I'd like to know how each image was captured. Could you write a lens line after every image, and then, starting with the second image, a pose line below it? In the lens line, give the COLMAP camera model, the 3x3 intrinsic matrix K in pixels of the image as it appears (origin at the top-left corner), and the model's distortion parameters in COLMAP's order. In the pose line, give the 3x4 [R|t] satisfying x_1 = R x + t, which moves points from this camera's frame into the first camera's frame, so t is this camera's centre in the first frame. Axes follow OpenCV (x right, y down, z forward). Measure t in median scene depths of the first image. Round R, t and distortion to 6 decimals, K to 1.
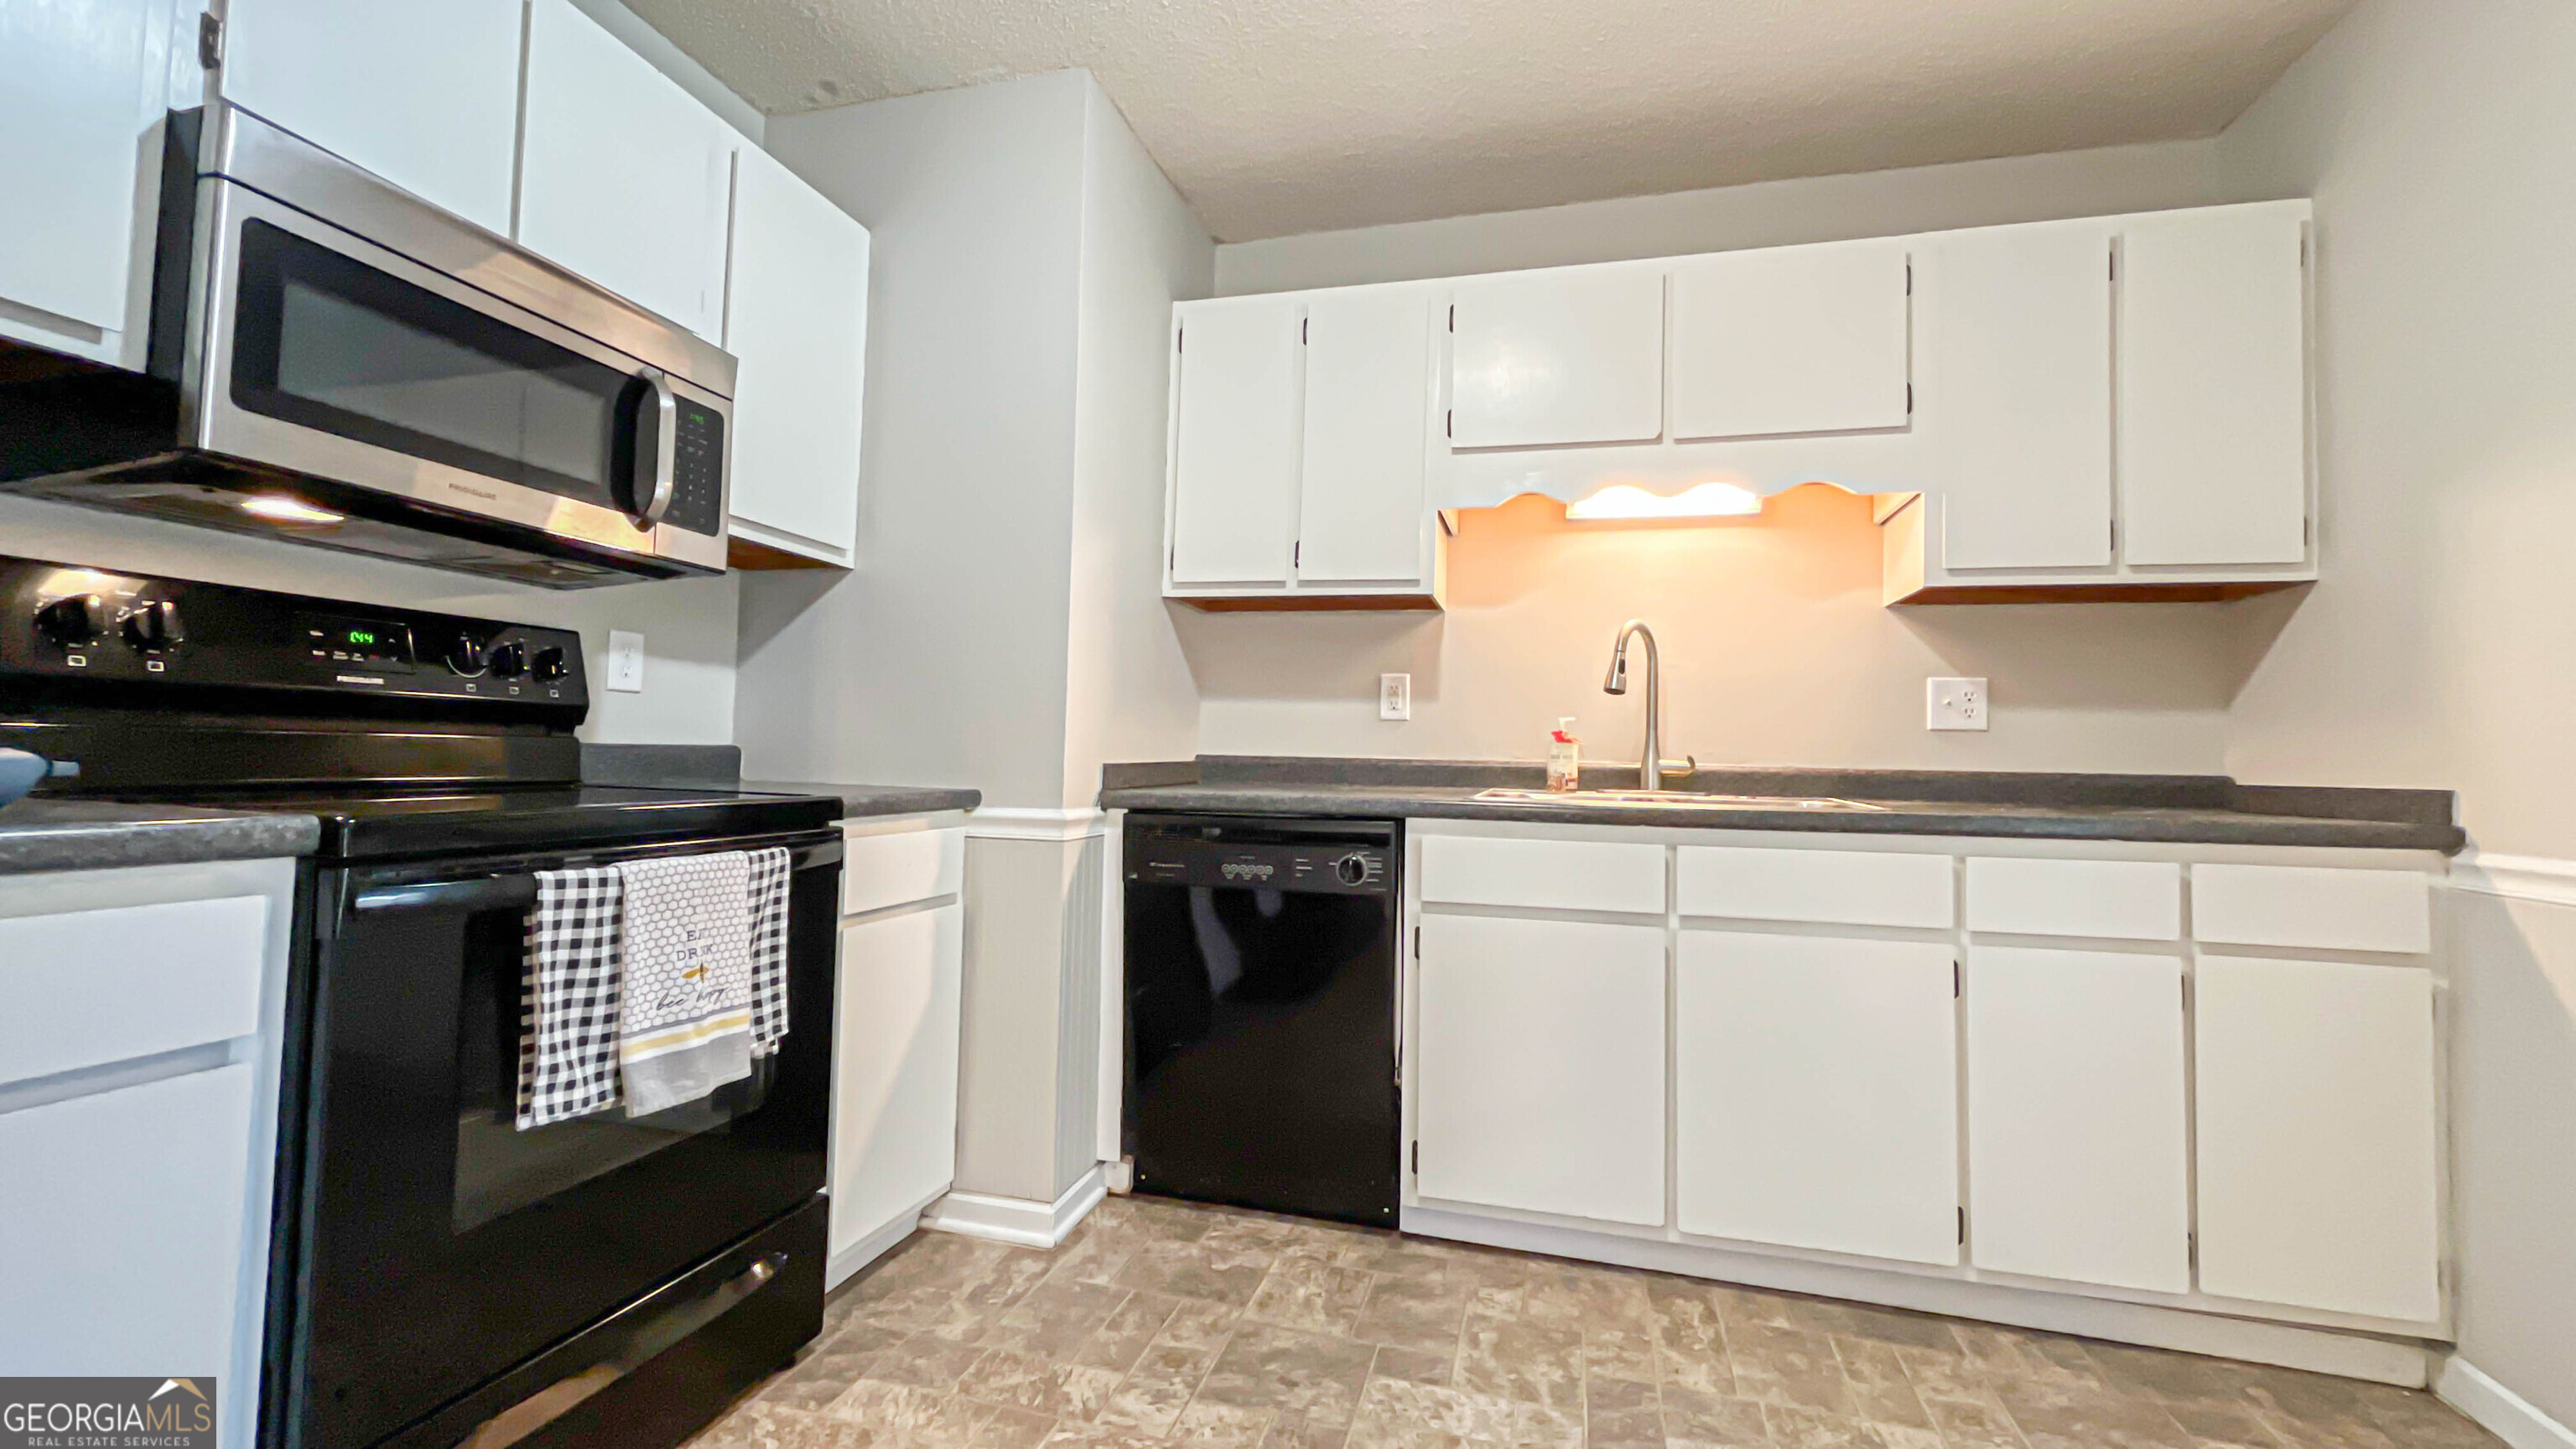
lens RADIAL K [[1051.1, 0, 1285.5], [0, 1051.1, 715.8], [0, 0, 1]] dist [-0.001746, -0.000724]
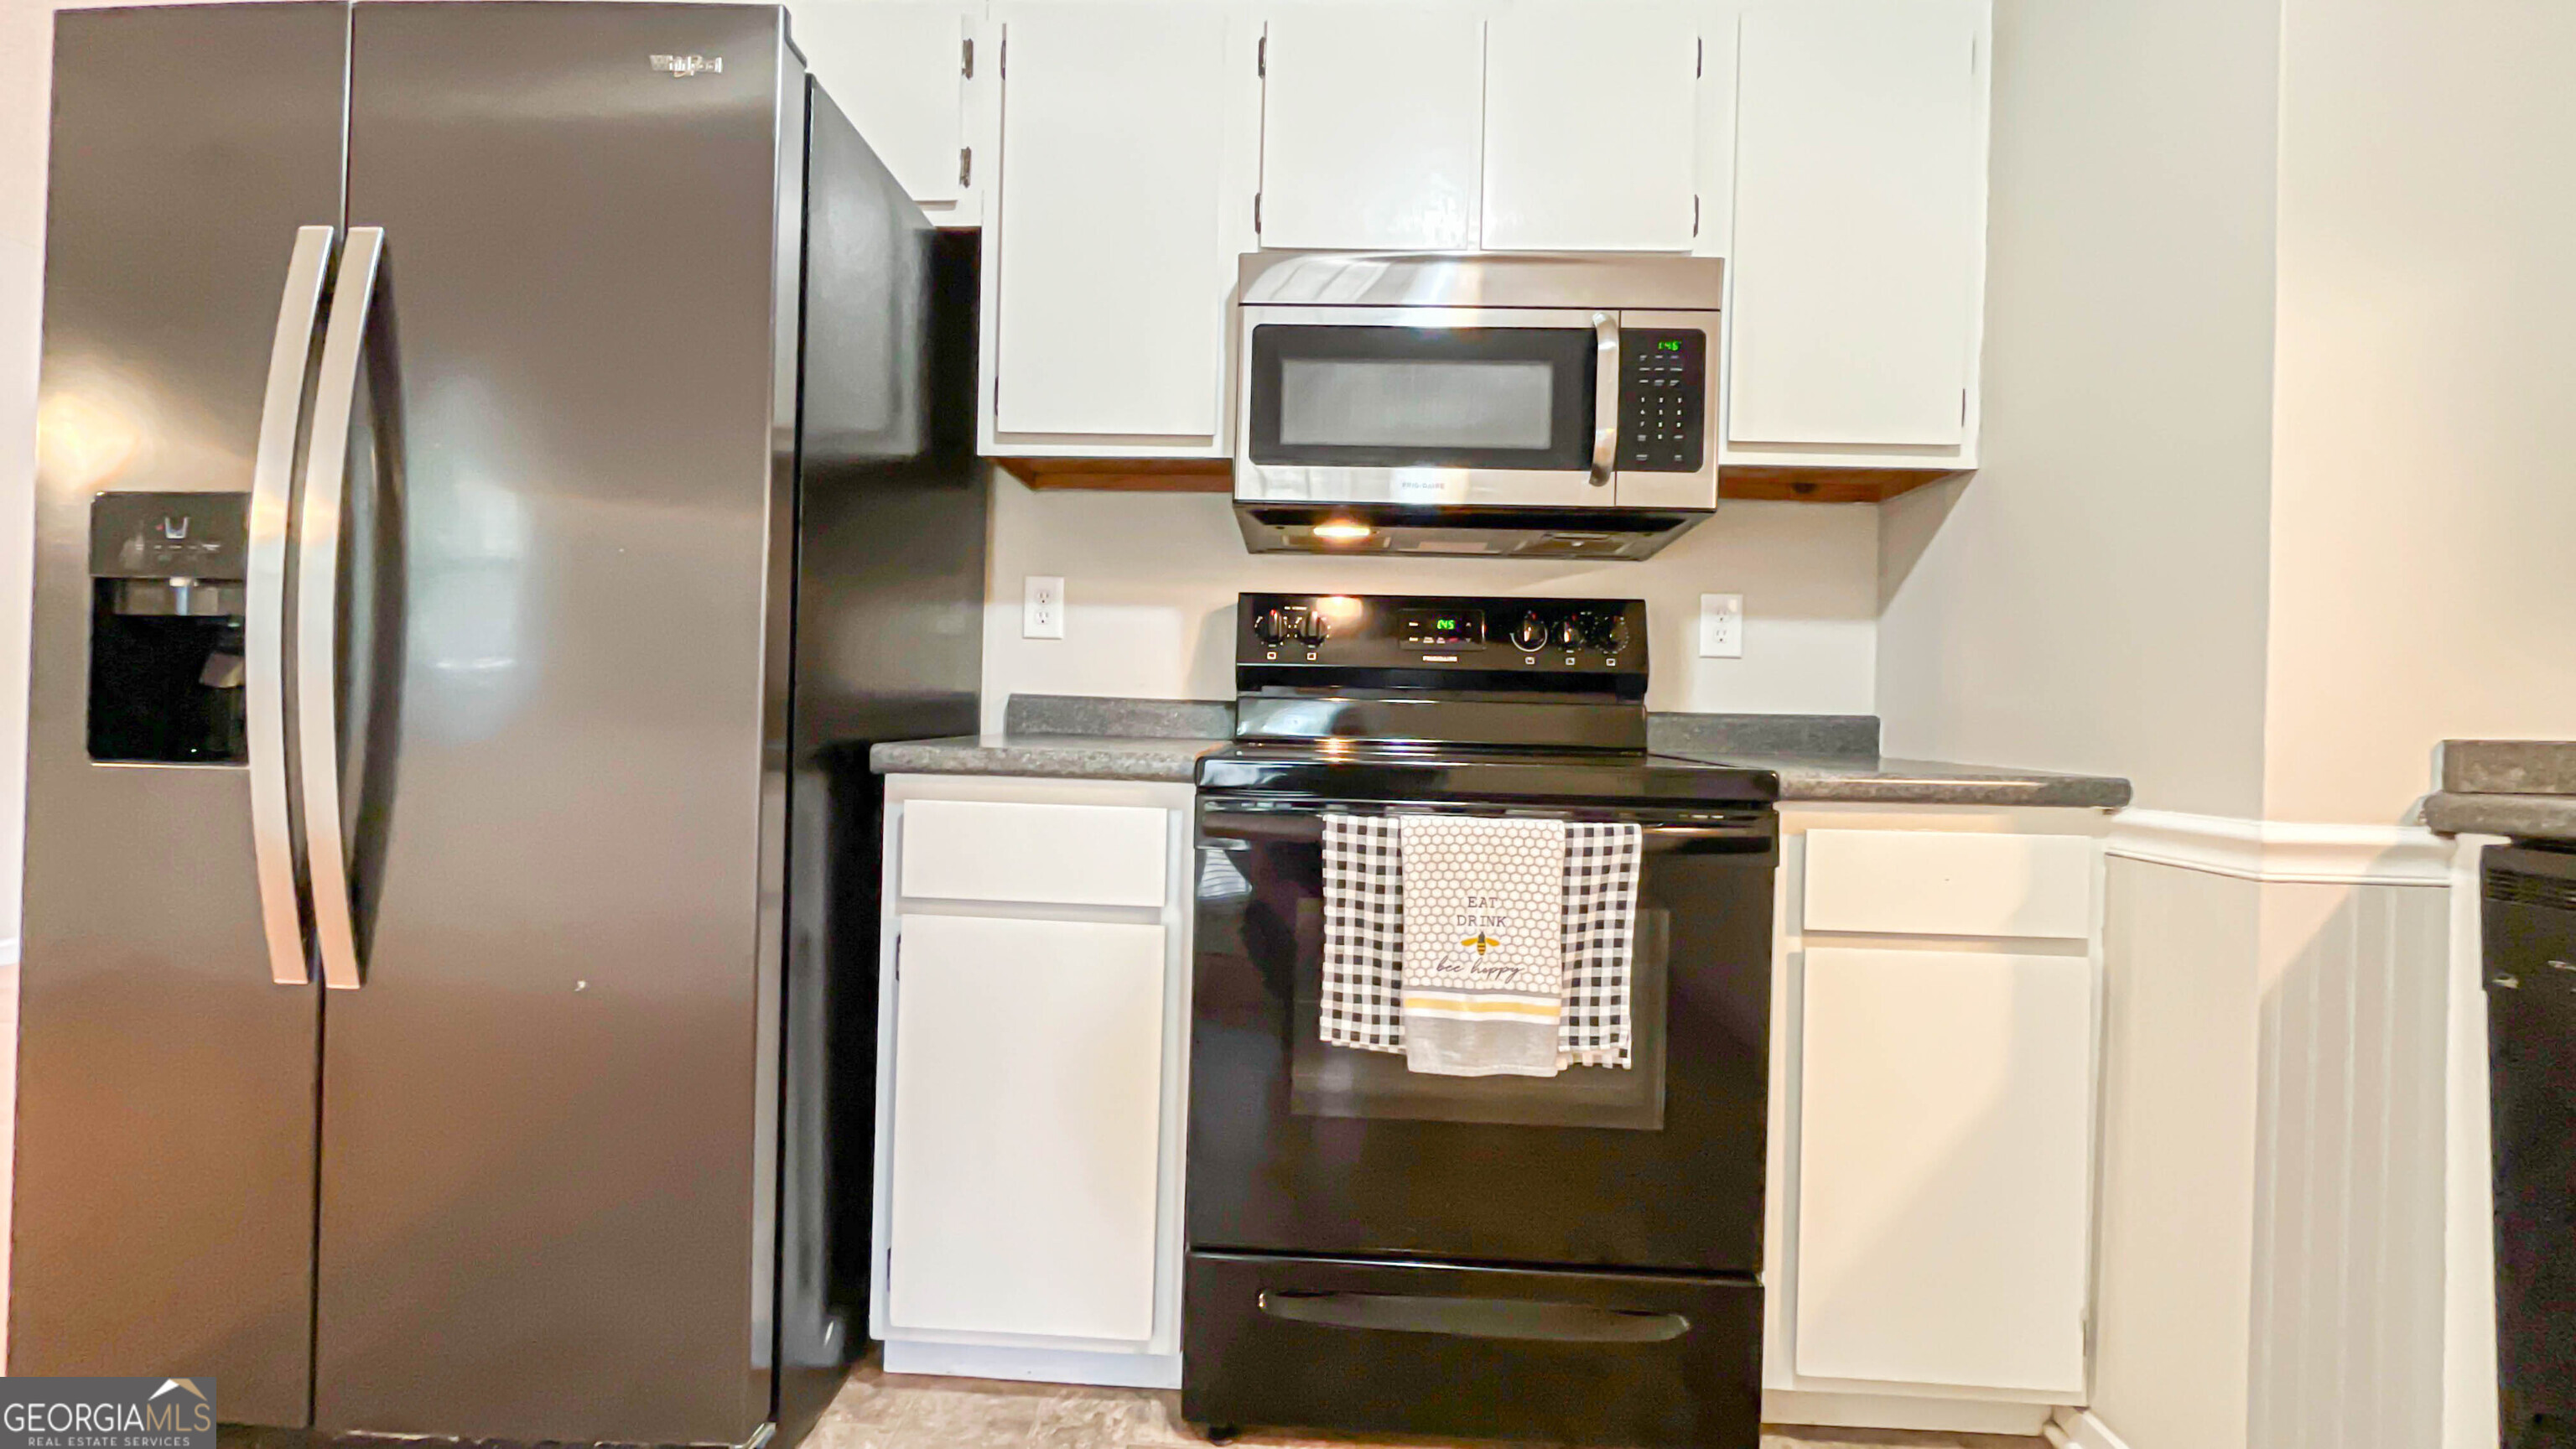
lens RADIAL K [[1051.1, 0, 1288.7], [0, 1051.1, 717.5], [0, 0, 1]] dist [-0.001746, -0.000724]
pose [[0.220647, -0.015329, -0.975233, 0.234600], [0.019775, 0.999741, -0.011240, 0.037836], [0.975153, -0.016805, 0.220893, 0.466244]]
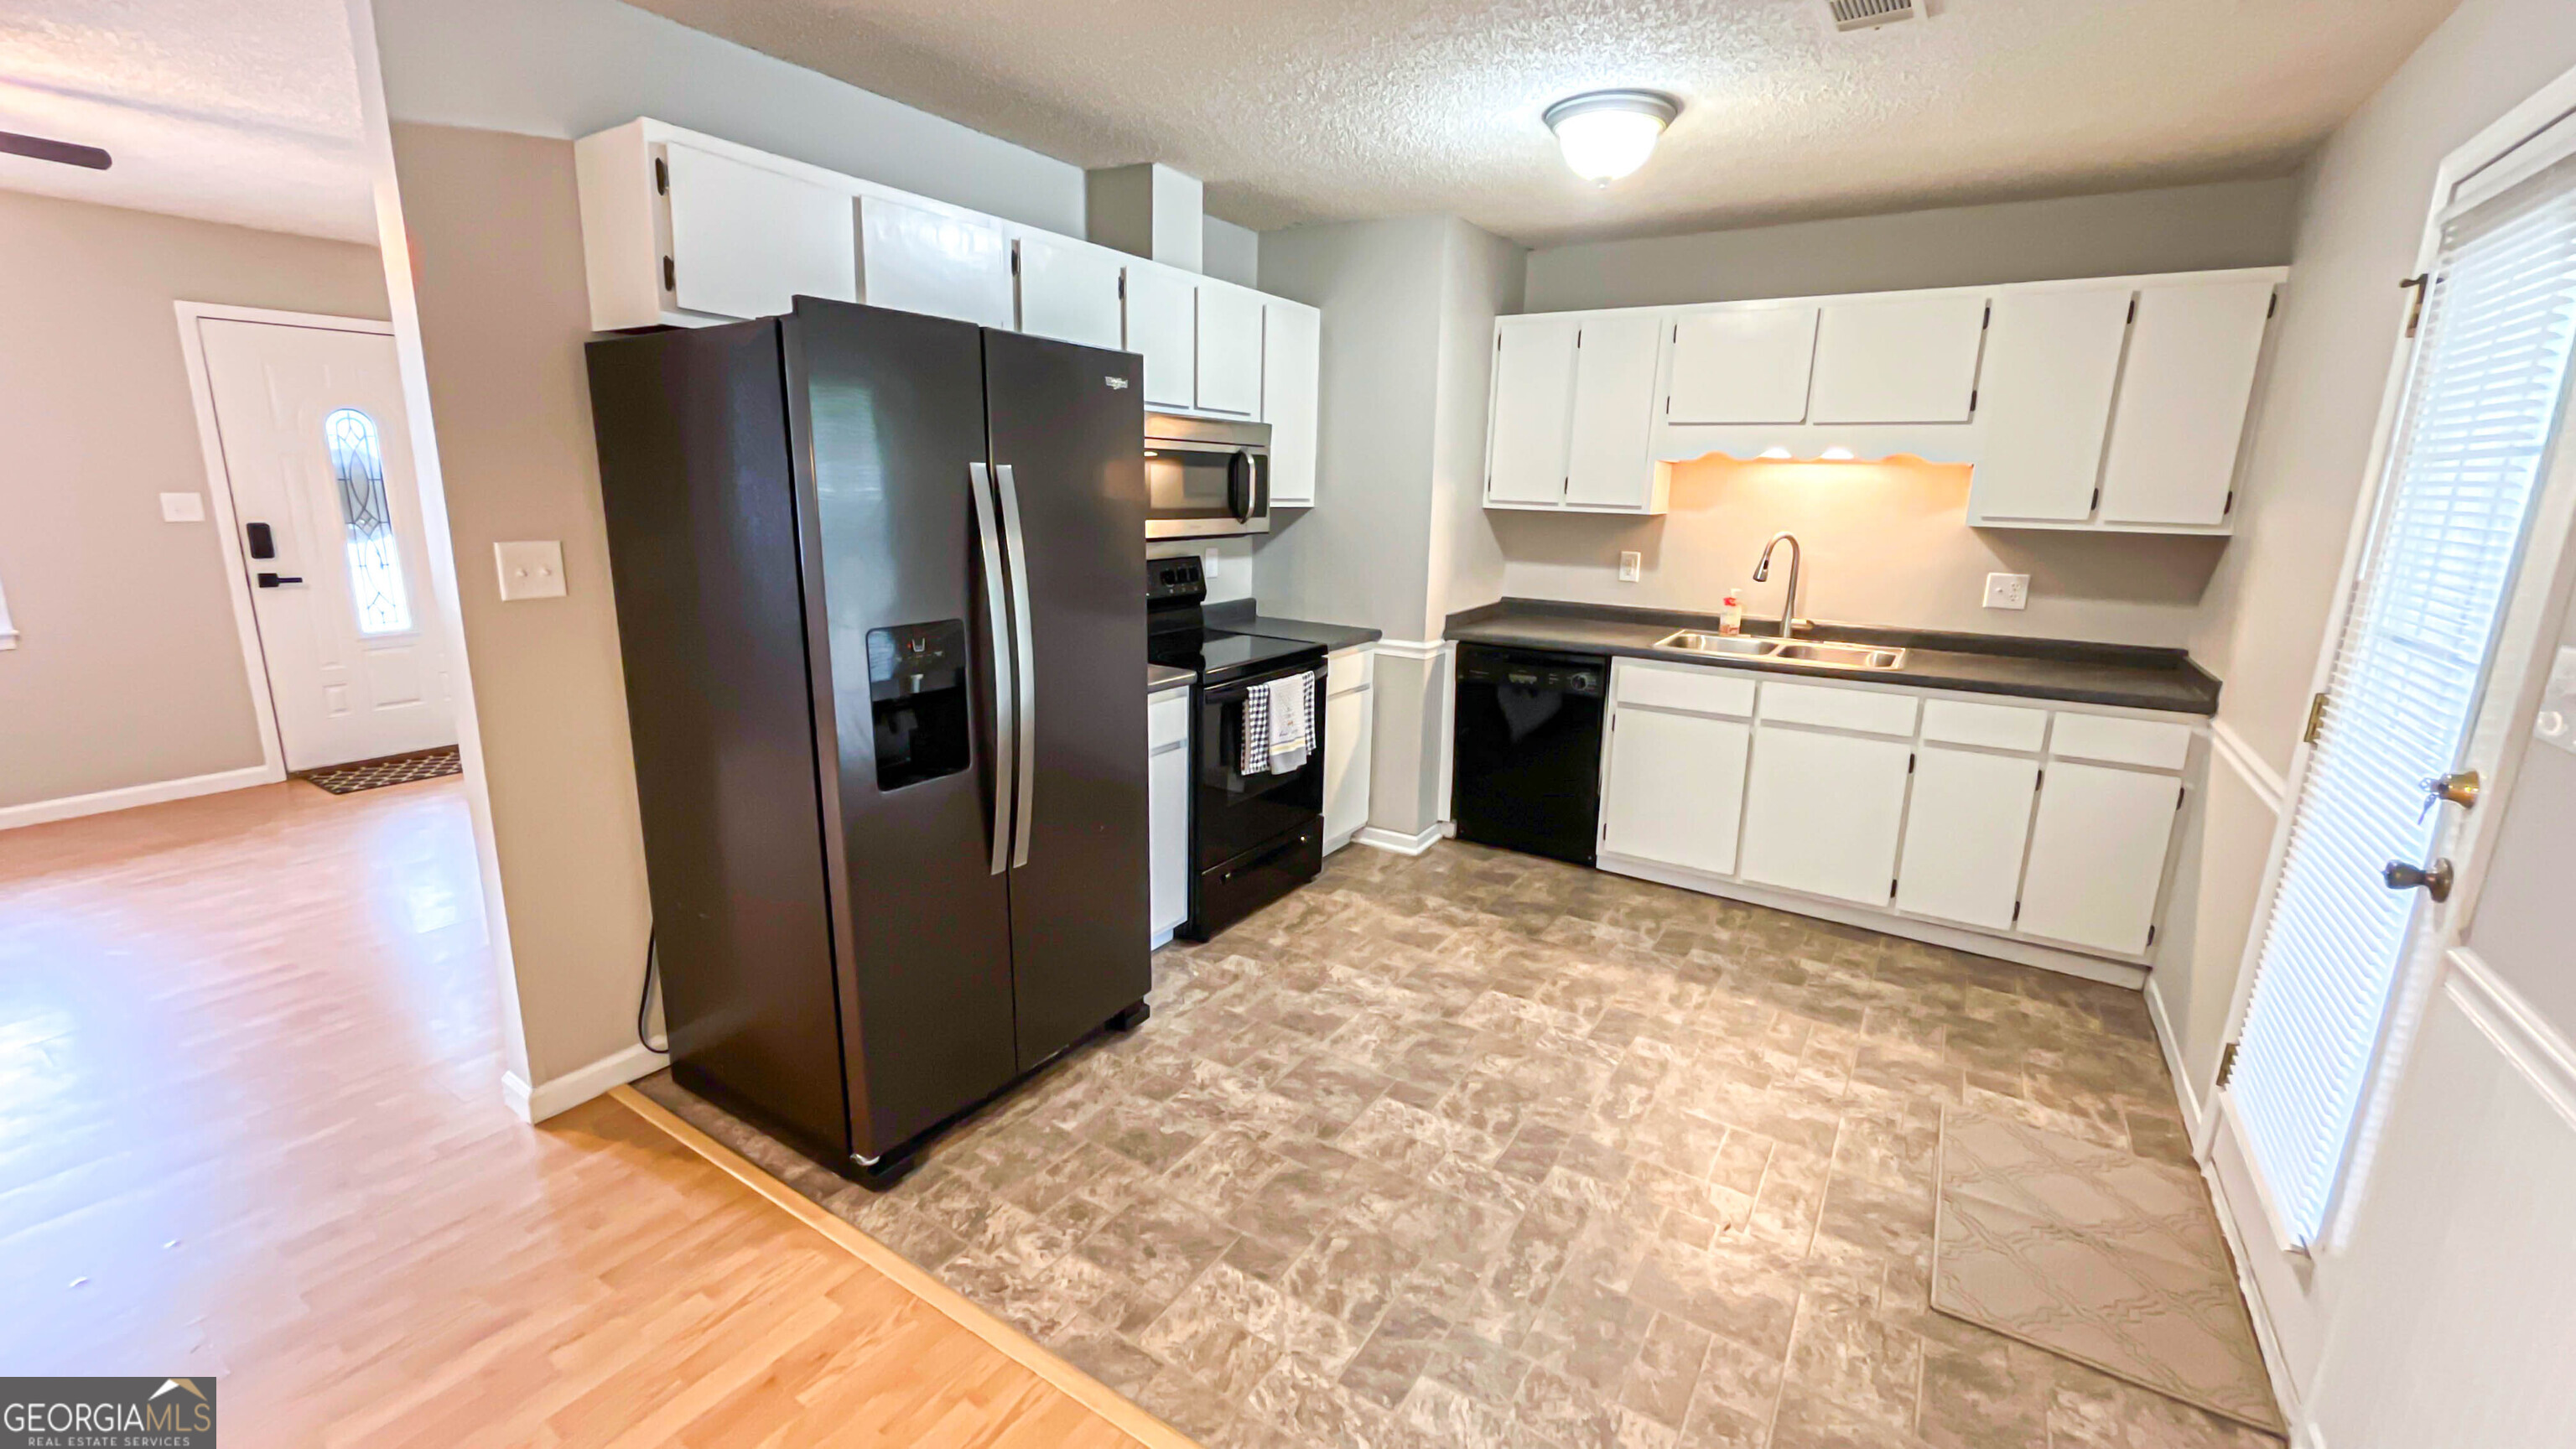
lens RADIAL K [[1051.1, 0, 1288.5], [0, 1051.1, 719.6], [0, 0, 1]] dist [-0.001746, -0.000724]
pose [[0.954979, 0.063637, -0.289769, 0.131934], [0.012179, 0.967491, 0.252614, -0.304788], [0.296424, -0.244770, 0.923158, -1.012718]]
